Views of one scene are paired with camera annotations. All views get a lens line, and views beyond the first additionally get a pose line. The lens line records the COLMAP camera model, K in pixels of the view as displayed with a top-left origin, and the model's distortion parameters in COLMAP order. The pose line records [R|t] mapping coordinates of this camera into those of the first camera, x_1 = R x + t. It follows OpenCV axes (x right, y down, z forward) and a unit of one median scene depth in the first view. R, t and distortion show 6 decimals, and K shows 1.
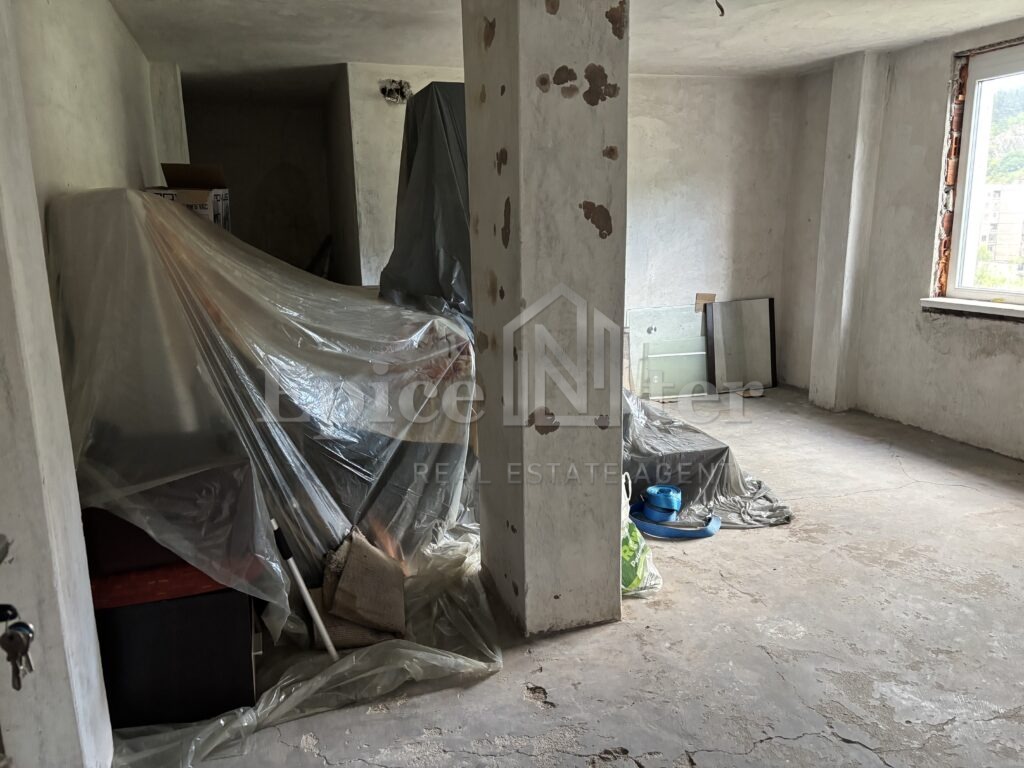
lens RADIAL K [[769.3, 0, 506.6], [0, 769.3, 390.5], [0, 0, 1]] dist [0.049696, -0.048198]
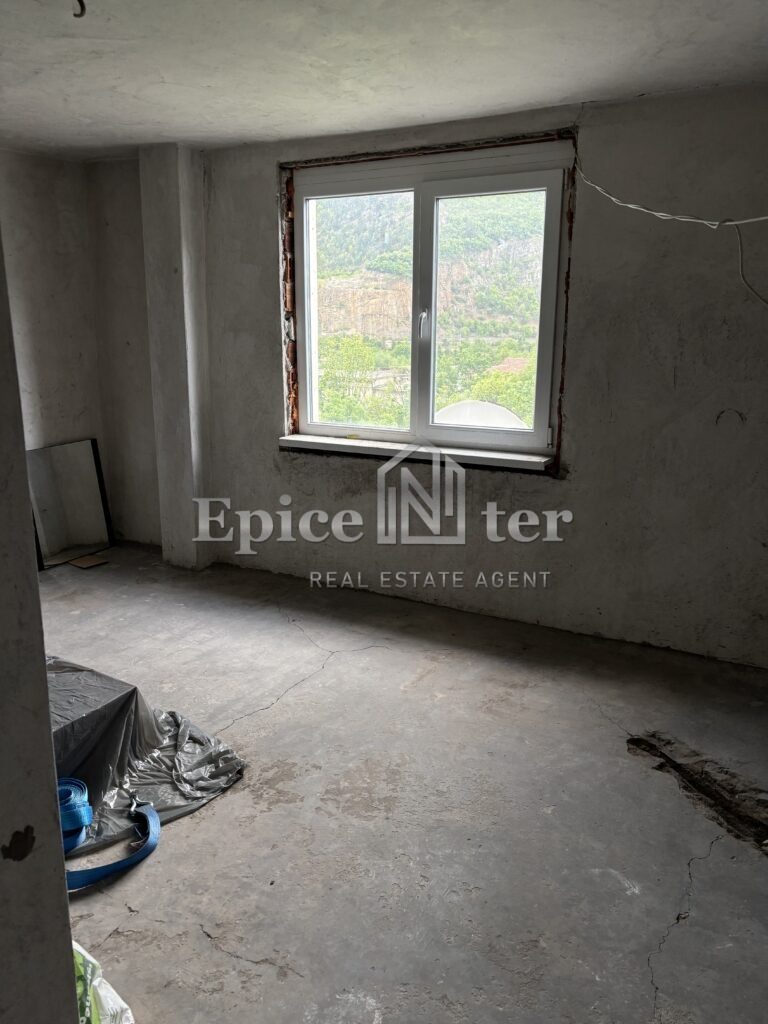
lens RADIAL K [[769.3, 0, 374.5], [0, 769.3, 508.7], [0, 0, 1]] dist [0.049696, -0.048198]
pose [[0.722708, -0.139607, 0.676907, -0.003269], [0.128406, 0.989458, 0.066975, -0.105144], [-0.679121, 0.038515, 0.733015, 0.351835]]
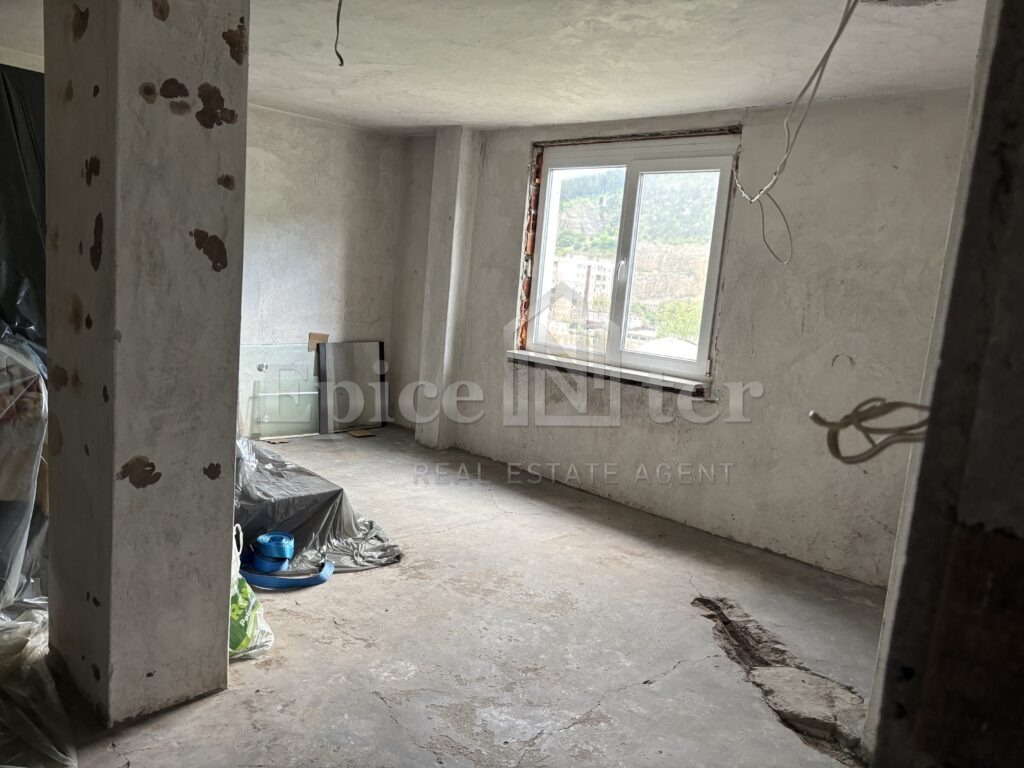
lens RADIAL K [[769.3, 0, 505.3], [0, 769.3, 390.8], [0, 0, 1]] dist [0.049696, -0.048198]
pose [[0.878920, 0.023548, 0.476388, -0.006007], [-0.001382, 0.998902, -0.046827, -0.007561], [-0.476967, 0.040499, 0.877988, 0.018888]]
